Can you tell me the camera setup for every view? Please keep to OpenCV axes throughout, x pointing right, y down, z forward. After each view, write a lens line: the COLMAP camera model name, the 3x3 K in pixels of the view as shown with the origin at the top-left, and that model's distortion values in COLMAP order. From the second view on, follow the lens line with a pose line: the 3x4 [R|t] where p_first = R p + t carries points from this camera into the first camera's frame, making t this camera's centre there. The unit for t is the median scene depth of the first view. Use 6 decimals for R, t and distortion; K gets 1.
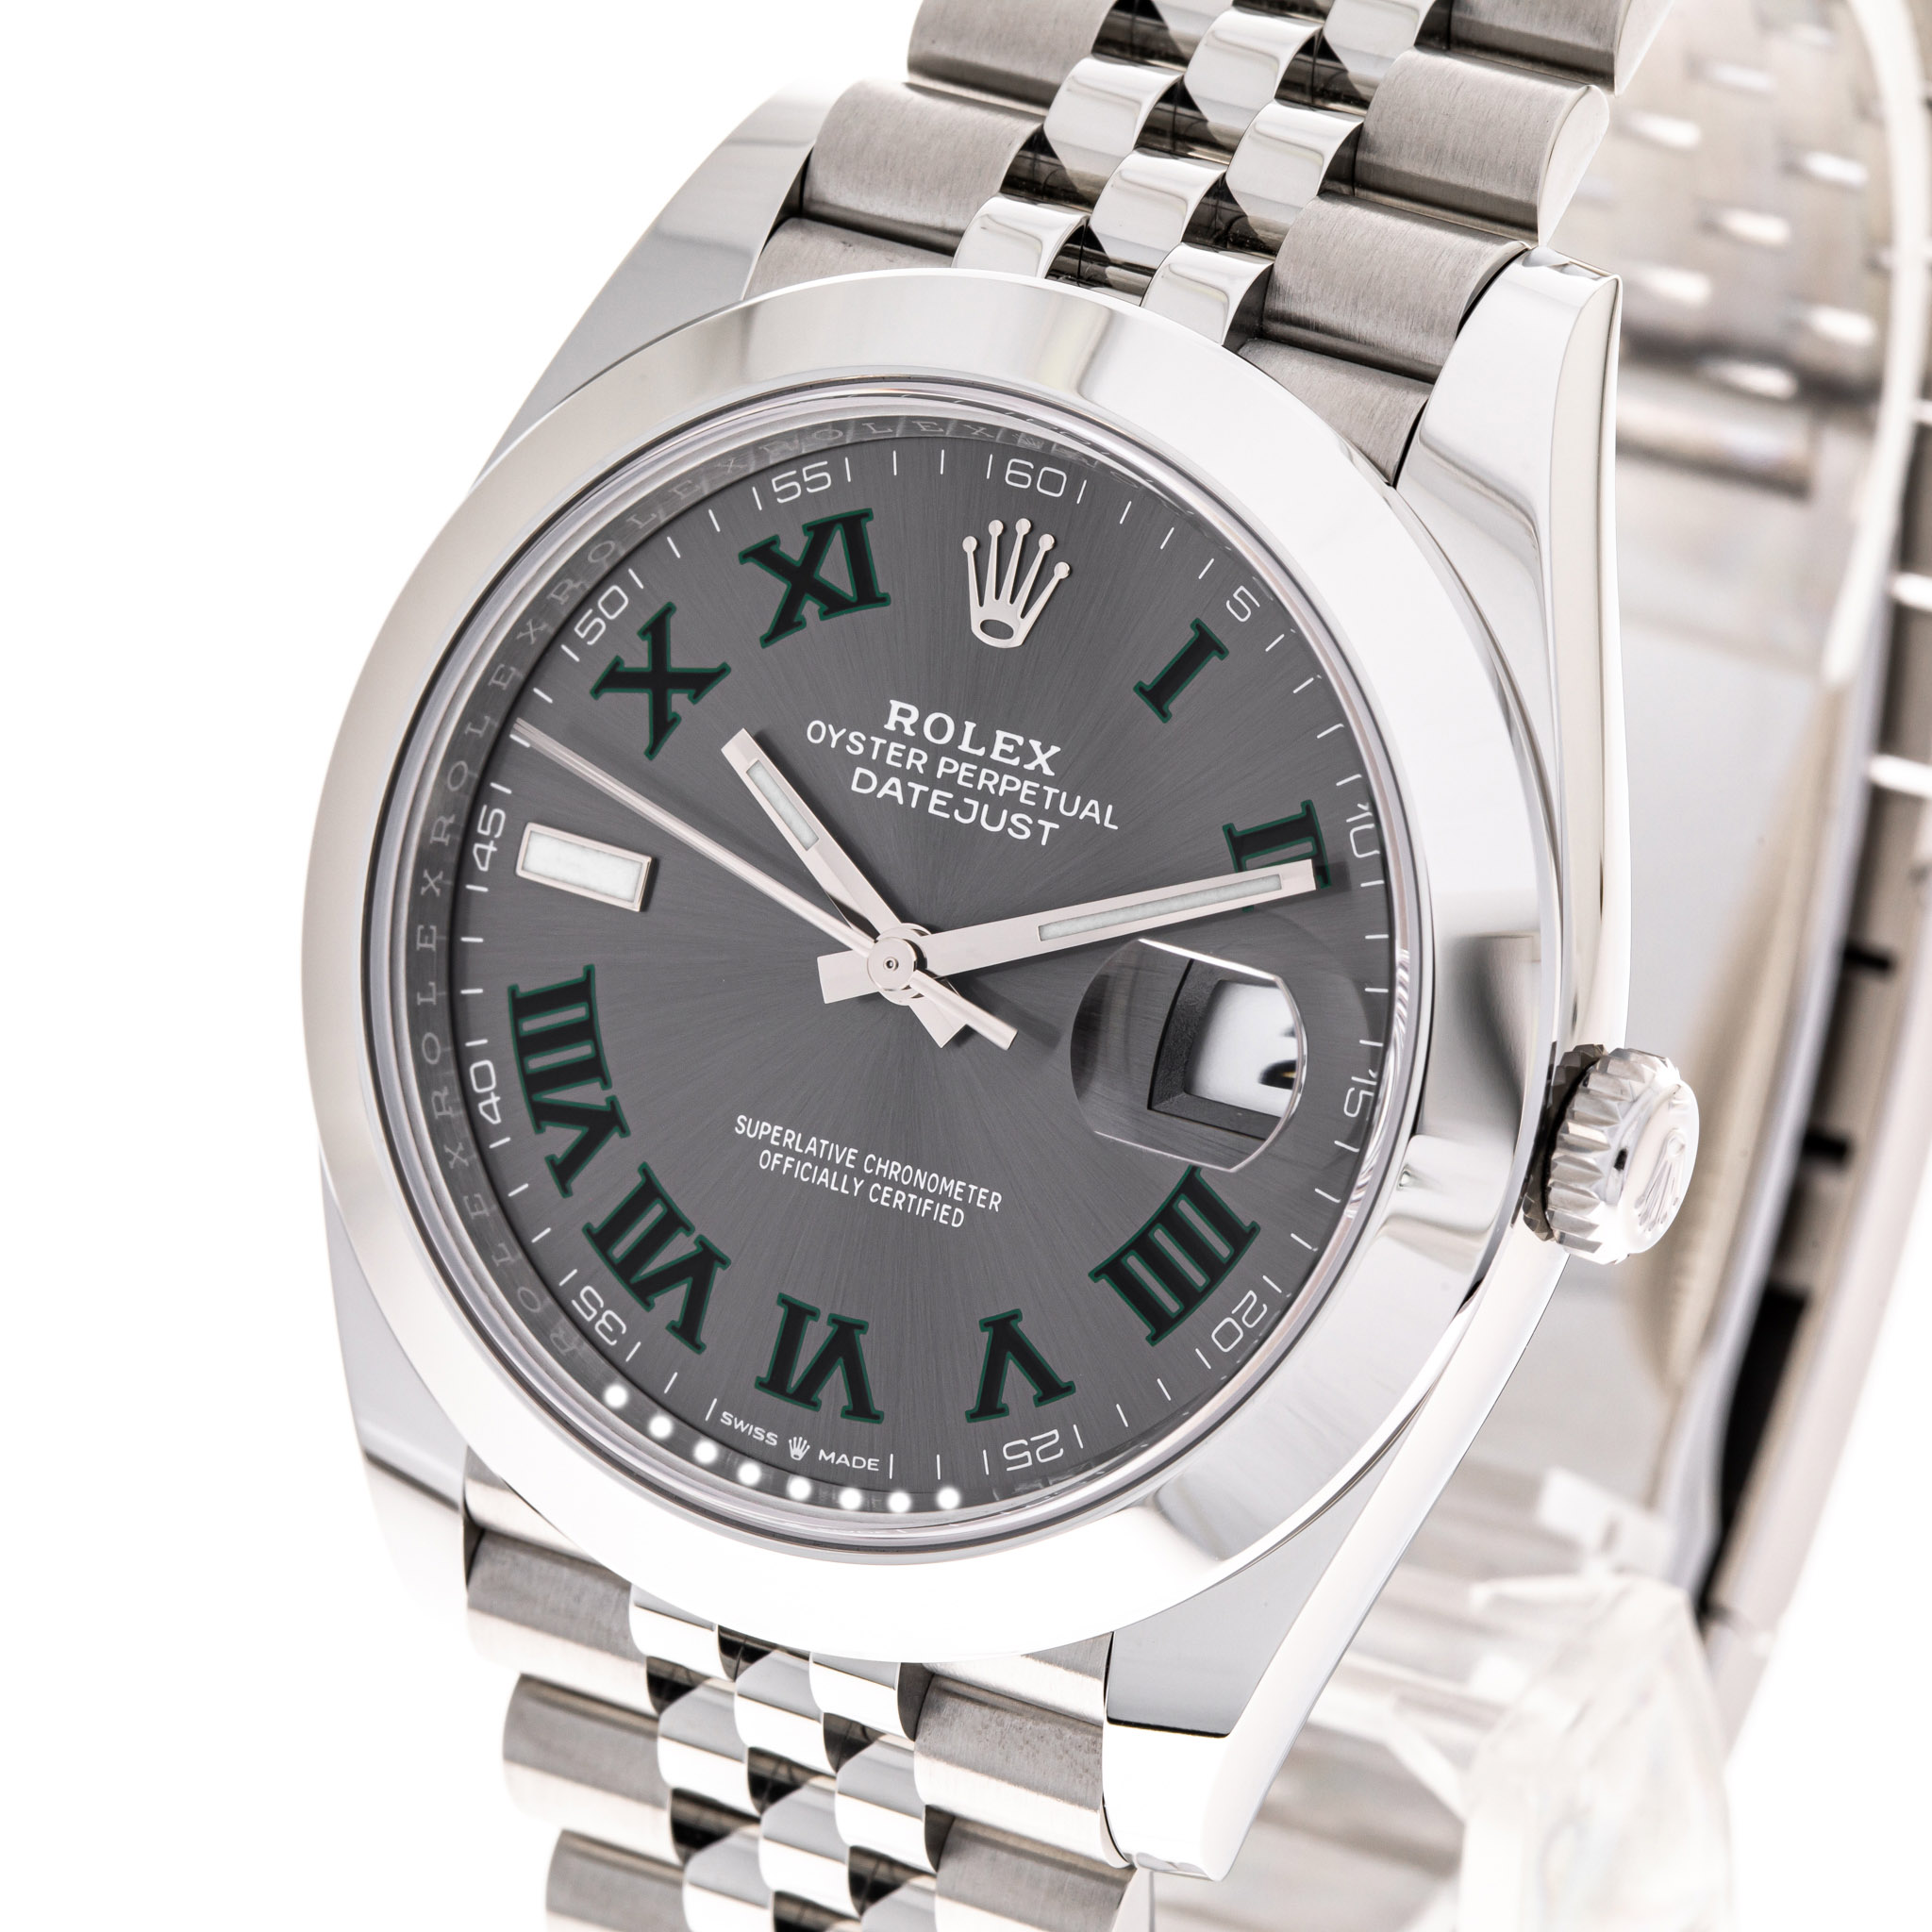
lens RADIAL K [[12439.4, 0, 963.9], [0, 12439.4, 957.1], [0, 0, 1]] dist [0.609517, 0.000000]
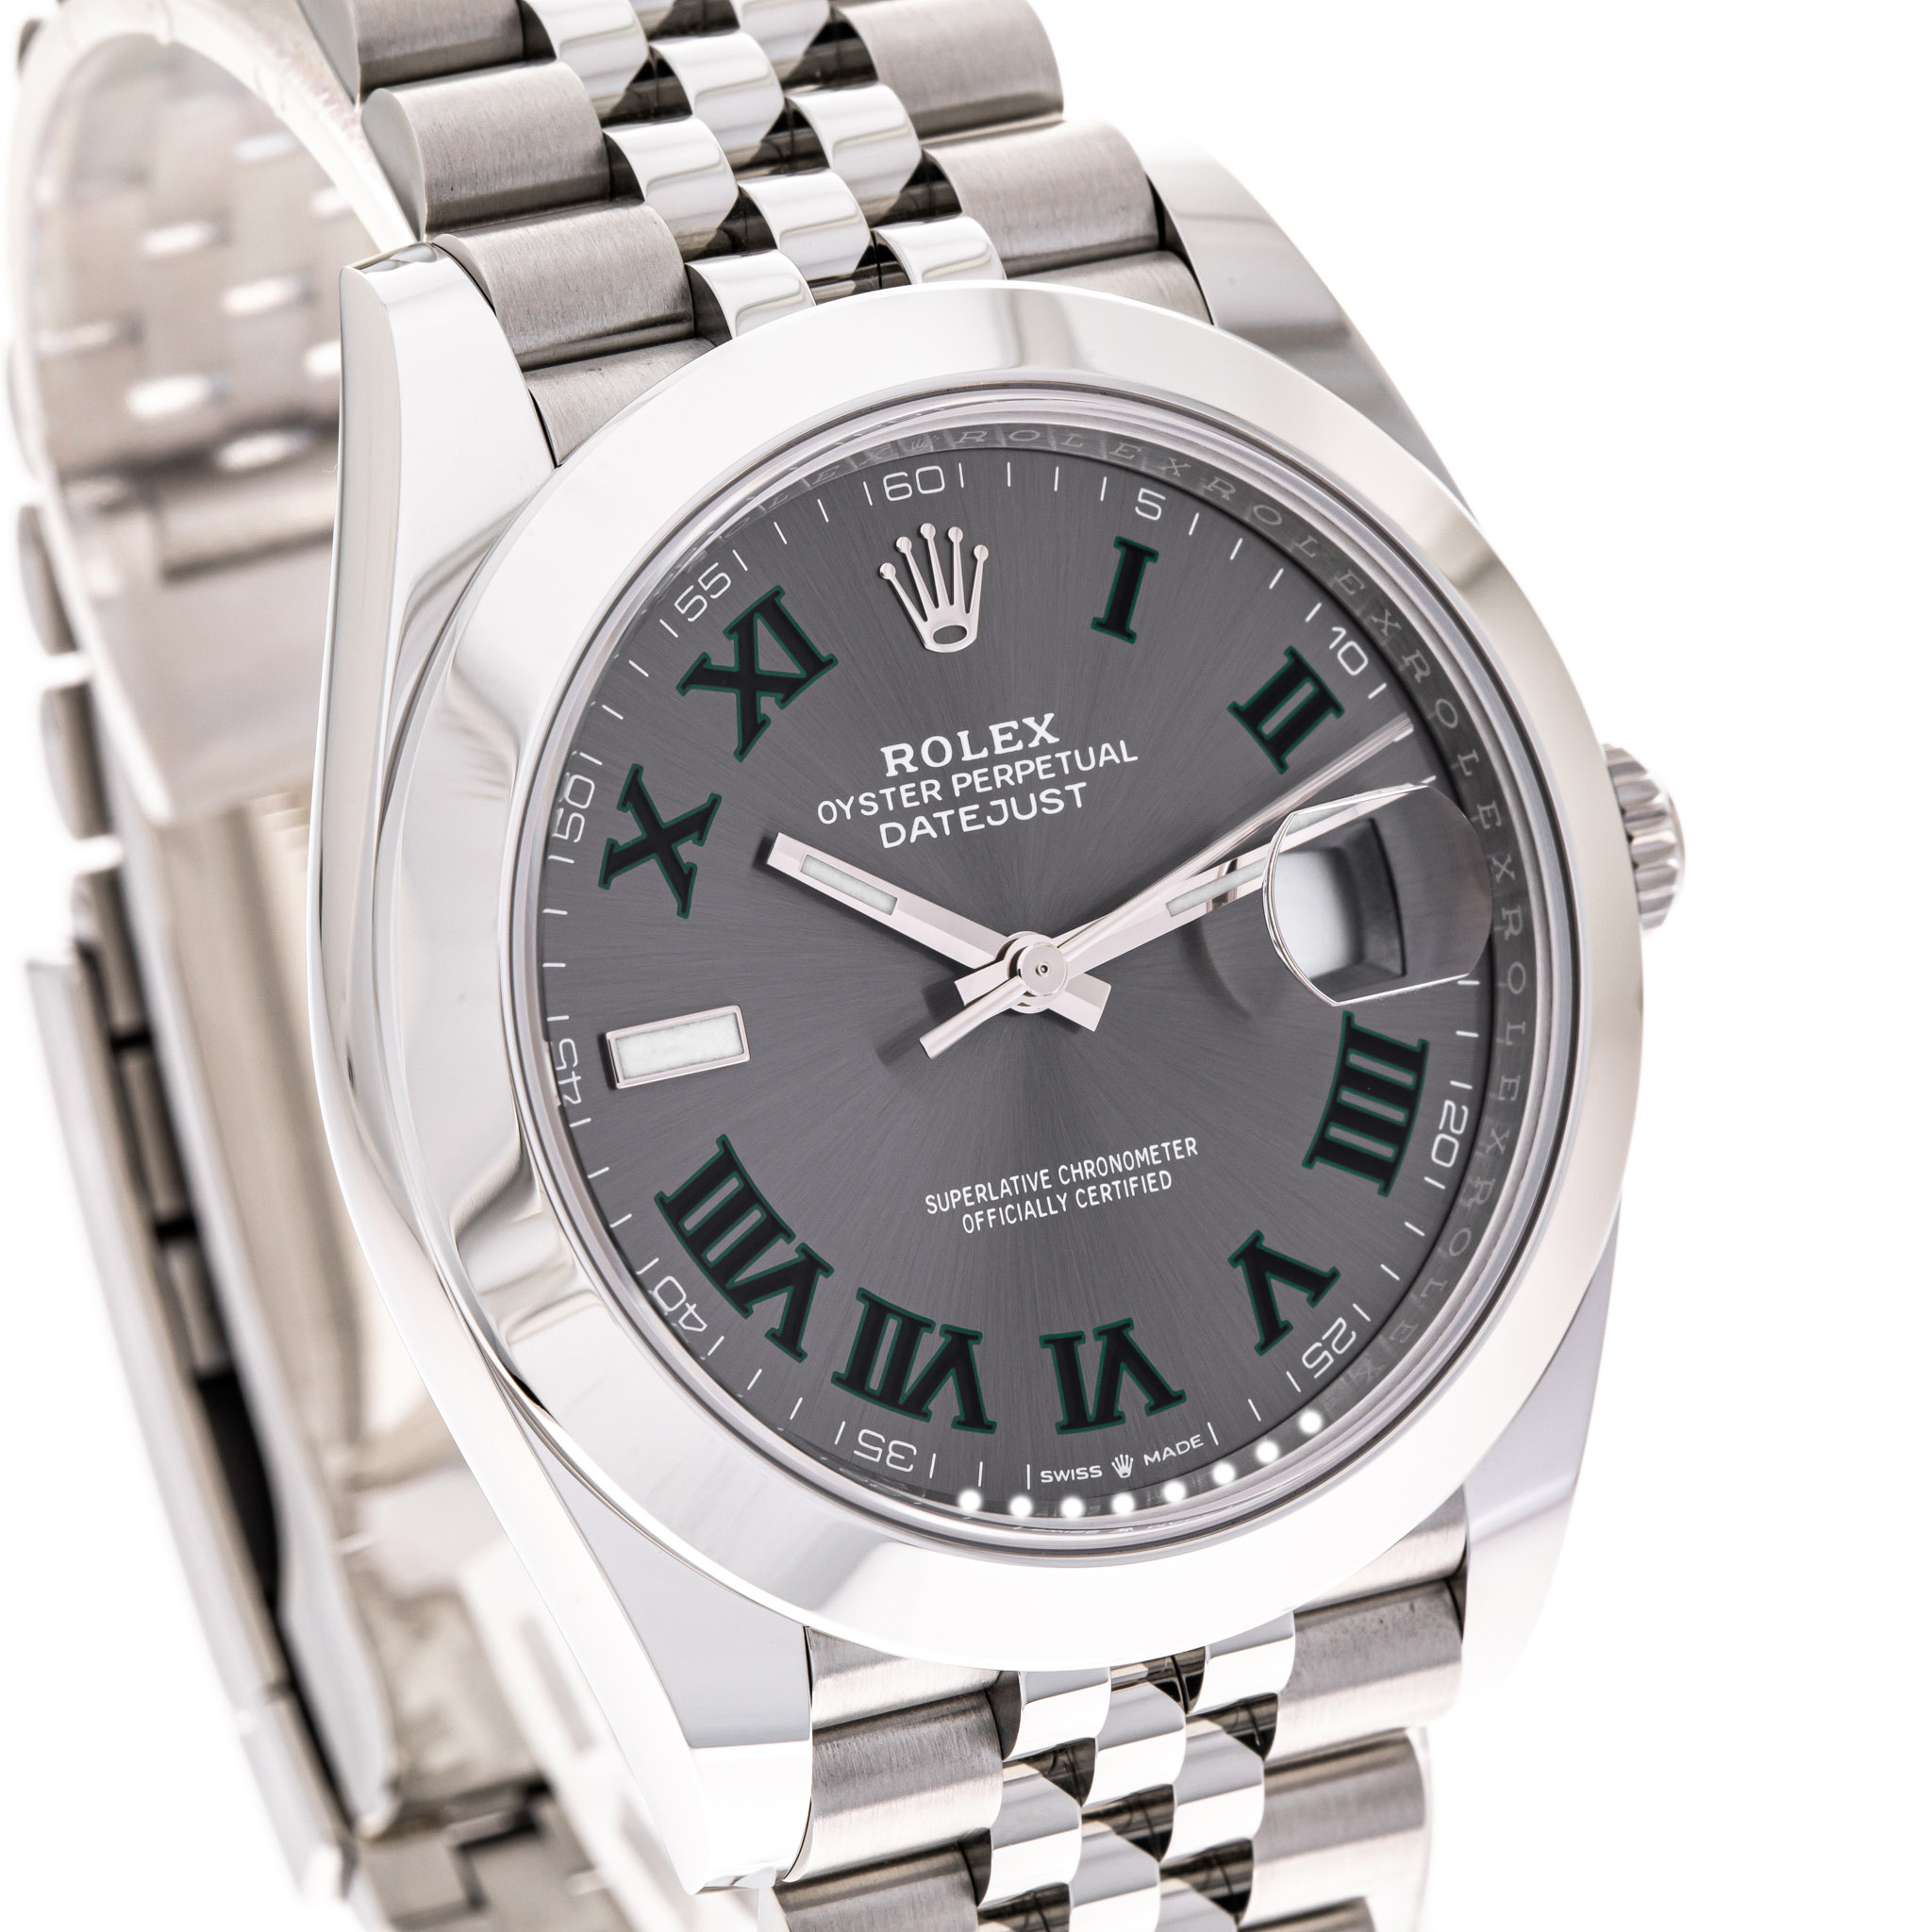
lens RADIAL K [[12439.4, 0, 956.3], [0, 12439.4, 971.5], [0, 0, 1]] dist [0.609517, 0.000000]
pose [[0.541751, -0.358054, 0.760463, -0.764897], [0.423456, 0.897793, 0.121046, -0.122432], [-0.726079, 0.256446, 0.638001, 0.365379]]
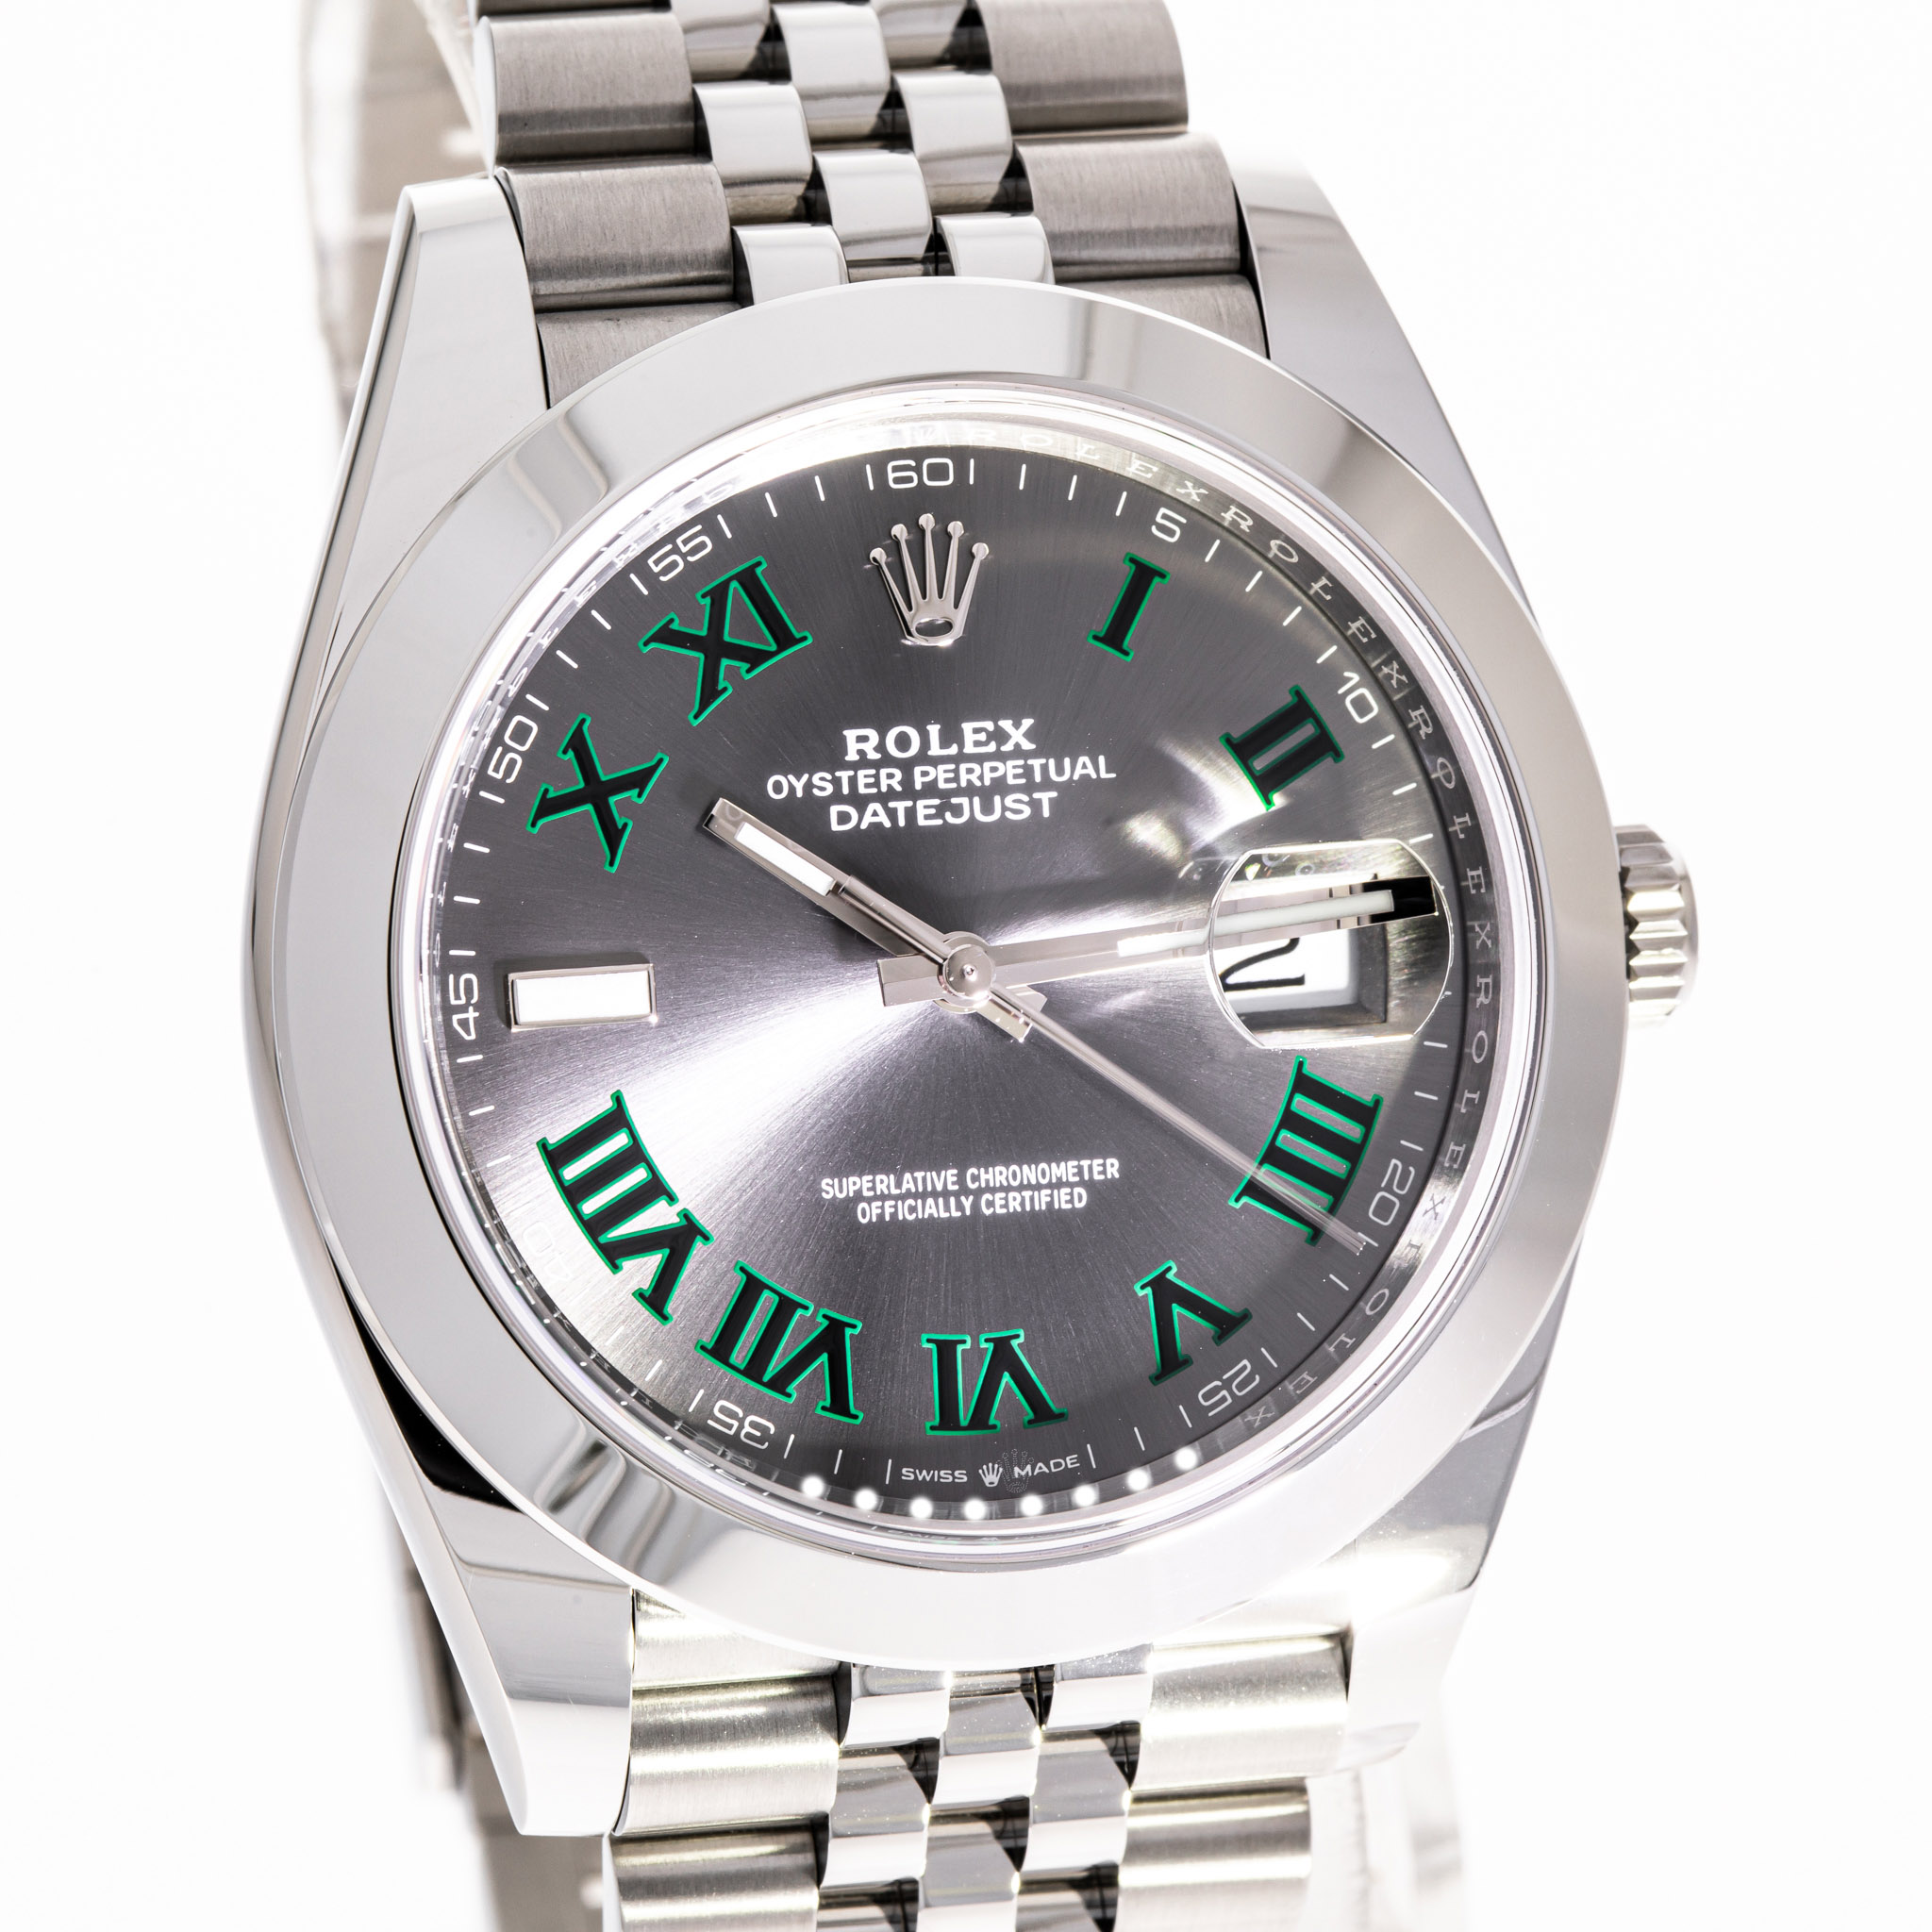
lens RADIAL K [[12439.4, 0, 974.8], [0, 12439.4, 973.7], [0, 0, 1]] dist [0.609517, 0.000000]
pose [[0.721577, -0.277461, 0.634305, -0.635675], [0.313351, 0.947855, 0.058152, -0.056913], [-0.617364, 0.156799, 0.770893, 0.227921]]
